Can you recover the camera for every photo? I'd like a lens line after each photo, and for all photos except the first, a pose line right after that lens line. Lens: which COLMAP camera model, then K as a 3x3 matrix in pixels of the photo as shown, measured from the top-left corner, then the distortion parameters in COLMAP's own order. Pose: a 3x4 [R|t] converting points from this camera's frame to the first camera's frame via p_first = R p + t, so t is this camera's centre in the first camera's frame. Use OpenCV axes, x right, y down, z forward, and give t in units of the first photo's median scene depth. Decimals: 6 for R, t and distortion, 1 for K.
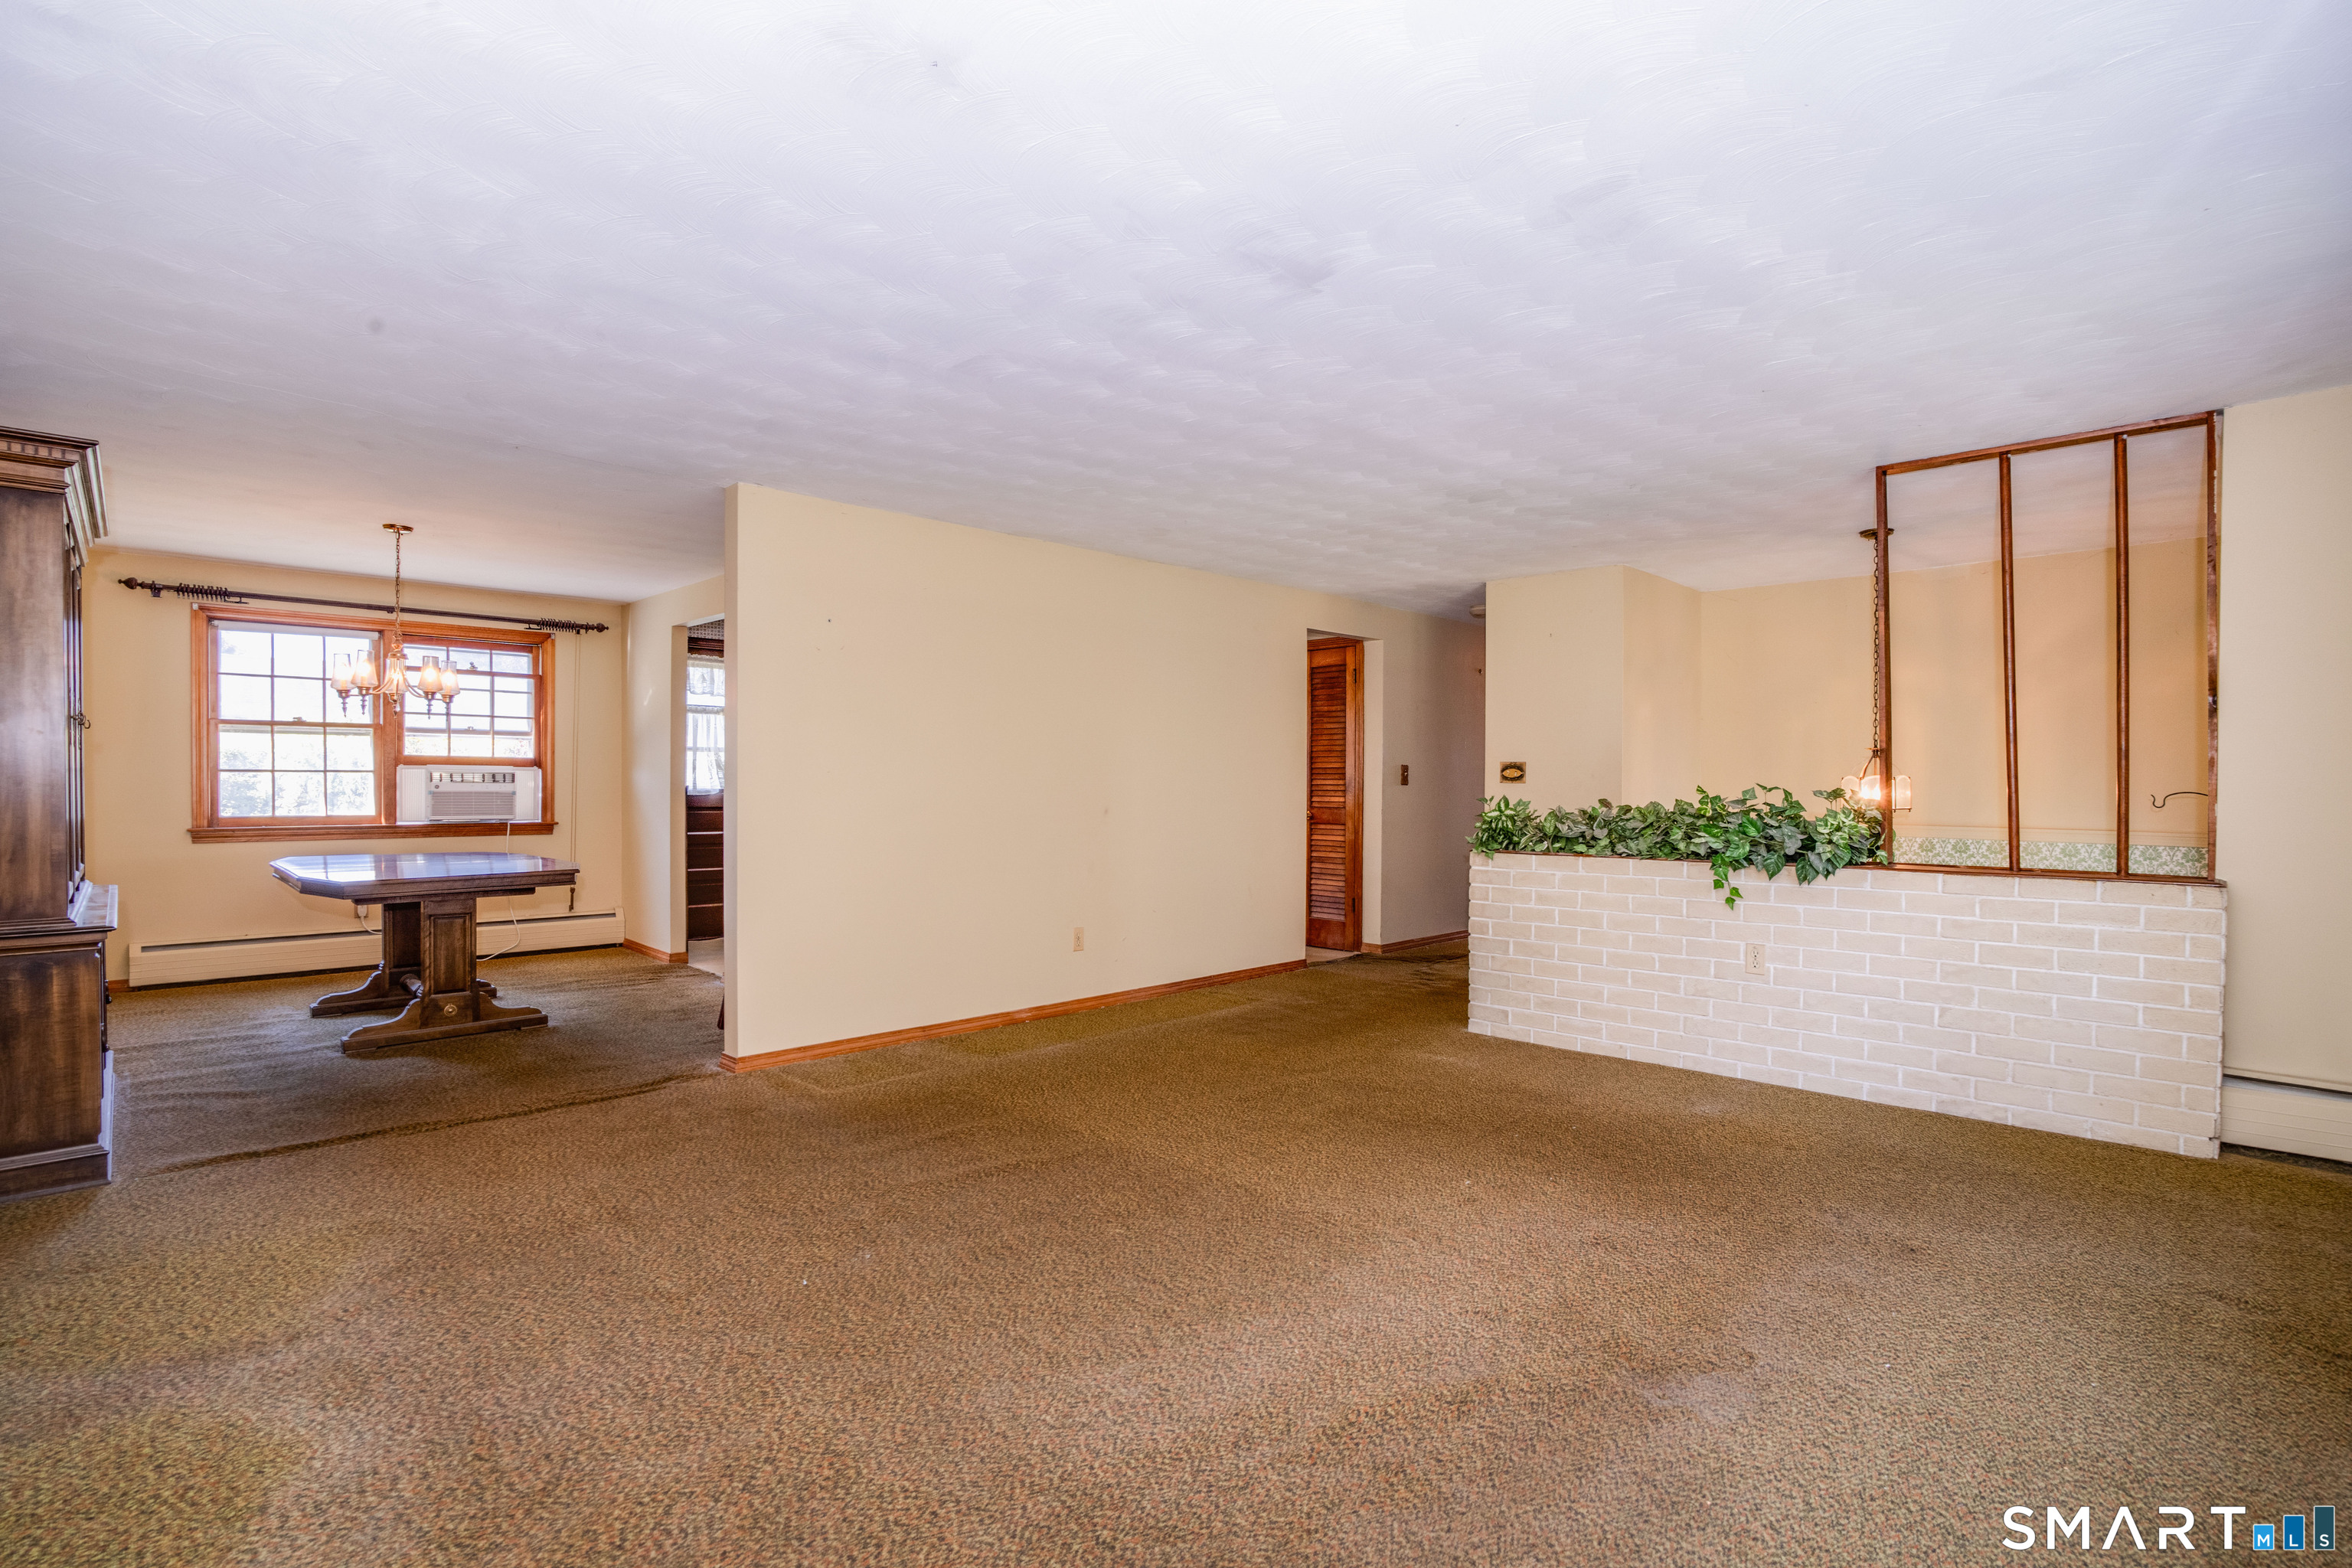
lens RADIAL K [[1111.5, 0, 1160.0], [0, 1111.5, 801.9], [0, 0, 1]] dist [-0.029484, 0.004810]
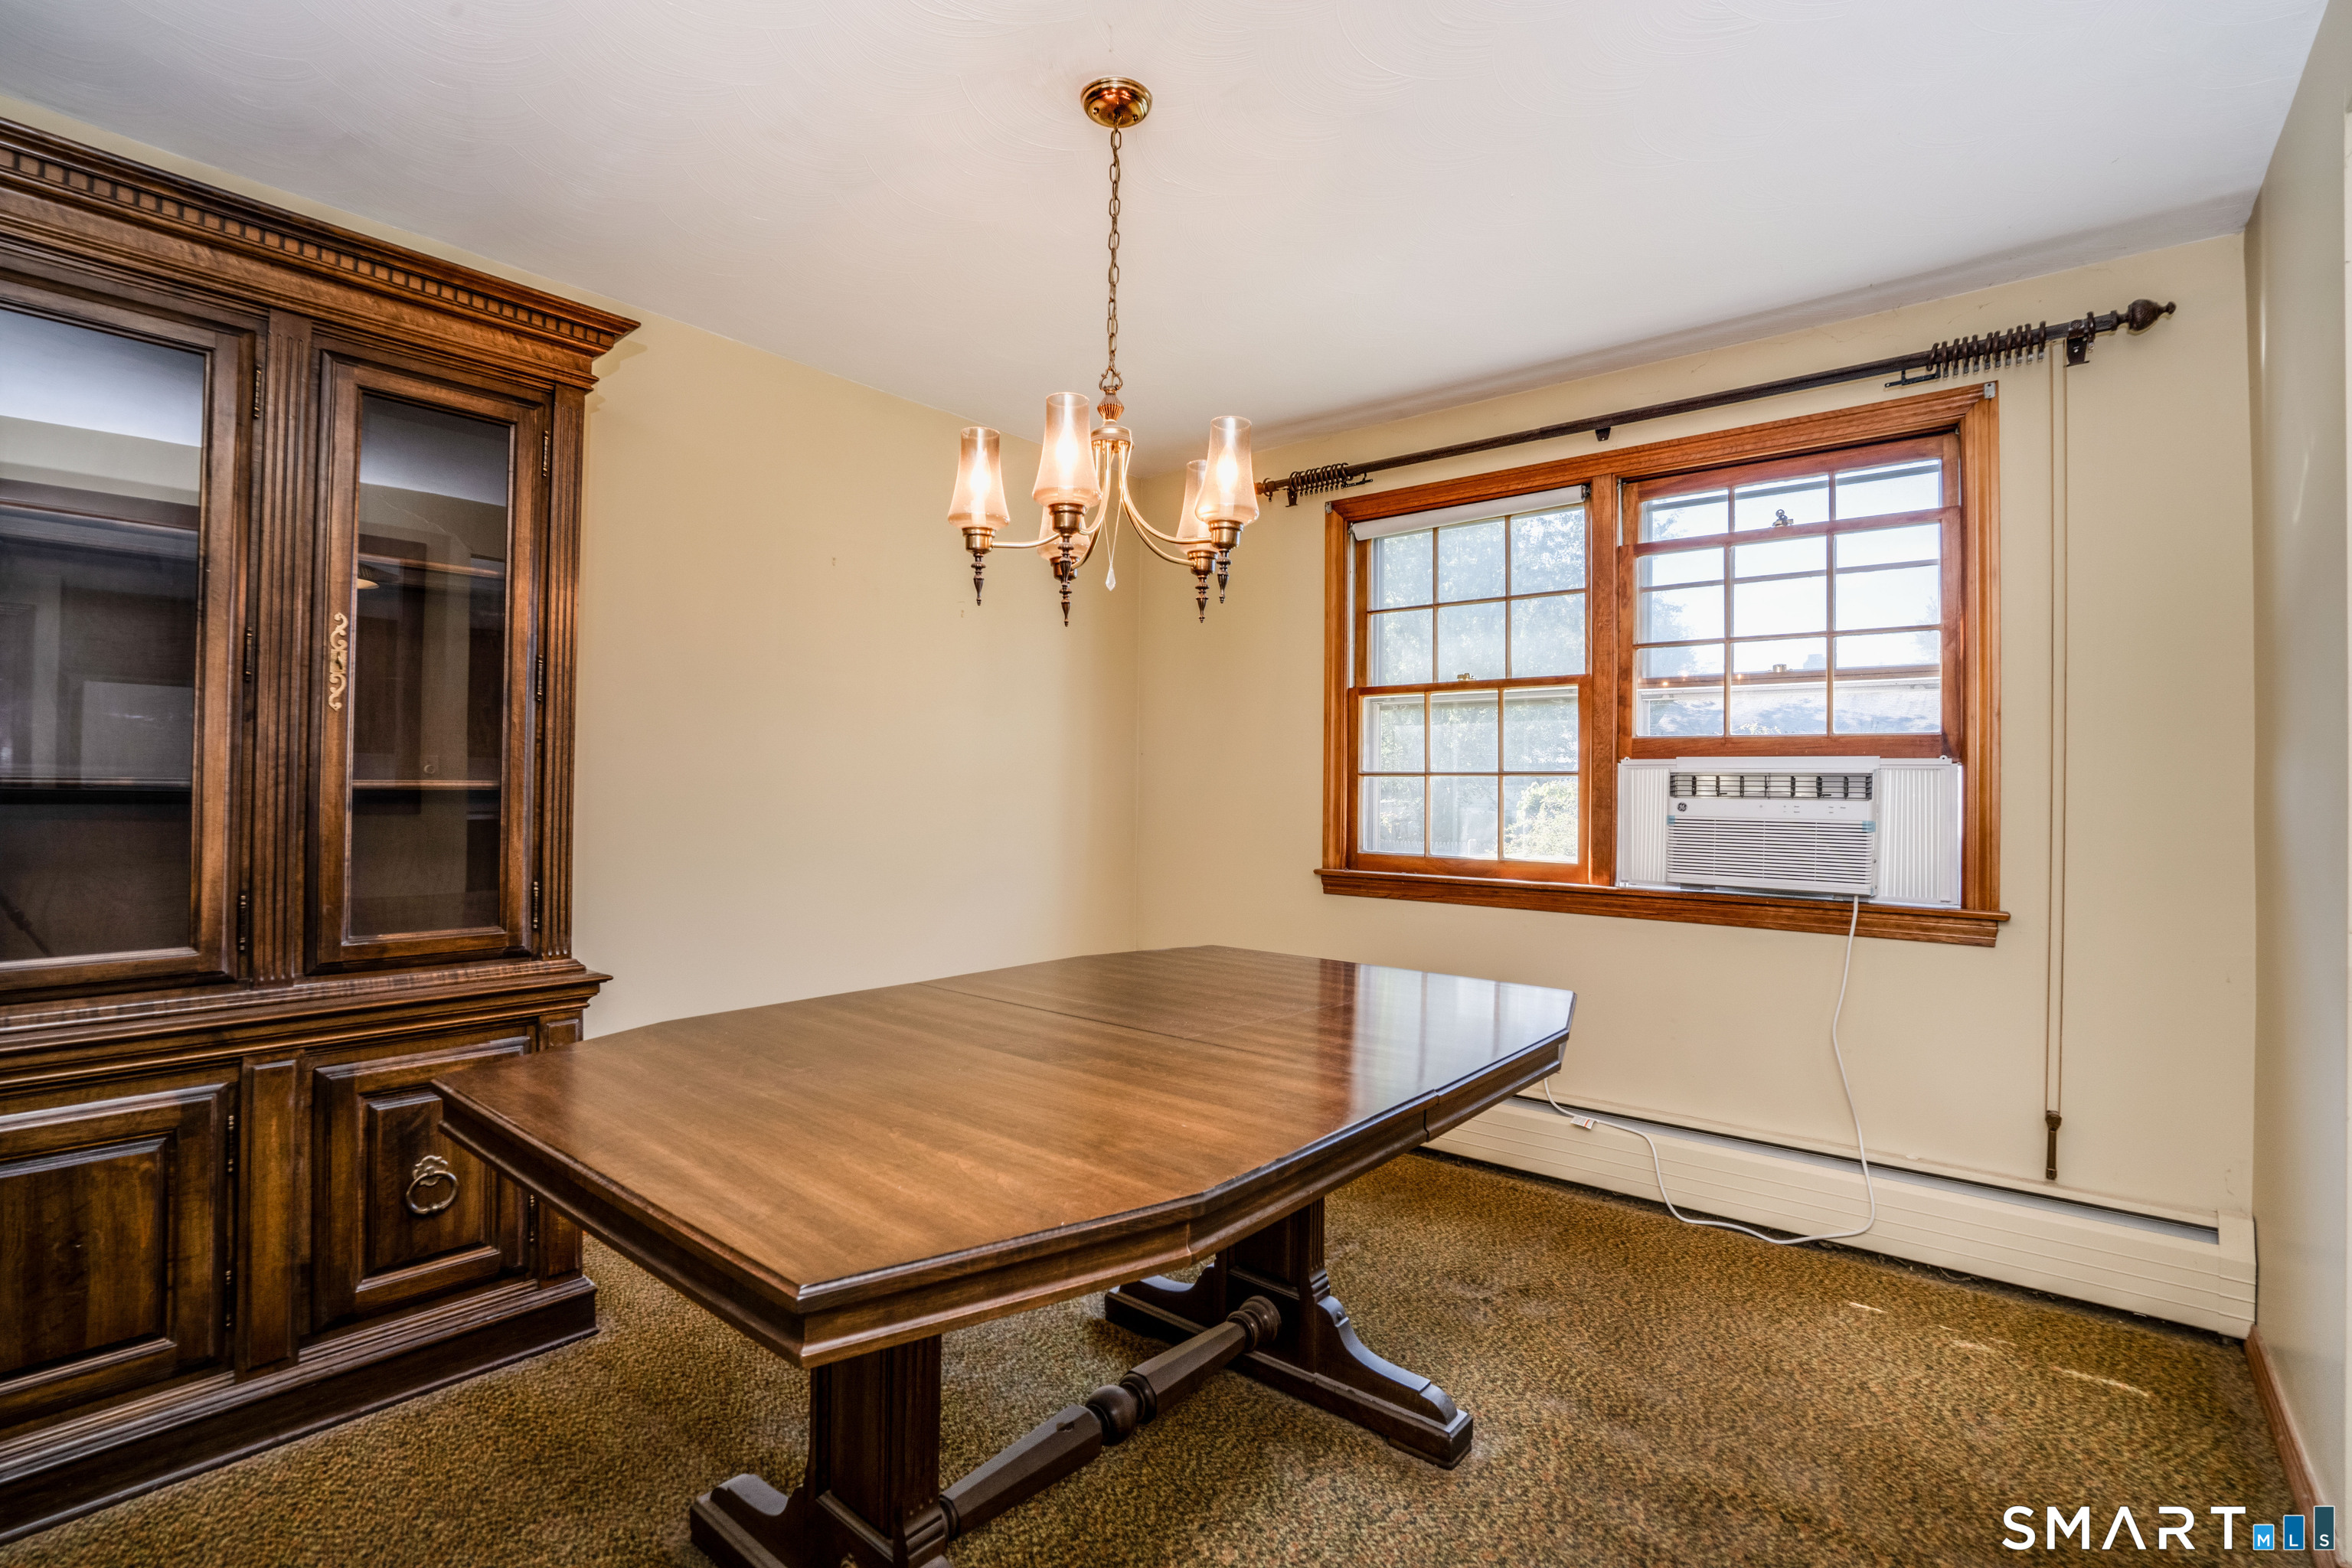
lens RADIAL K [[1111.5, 0, 1167.5], [0, 1111.5, 771.0], [0, 0, 1]] dist [-0.029484, 0.004810]
pose [[0.129370, -0.021683, -0.991359, -0.254437], [-0.028766, 0.999258, -0.025609, -0.010833], [0.991179, 0.031831, 0.128651, 0.749580]]
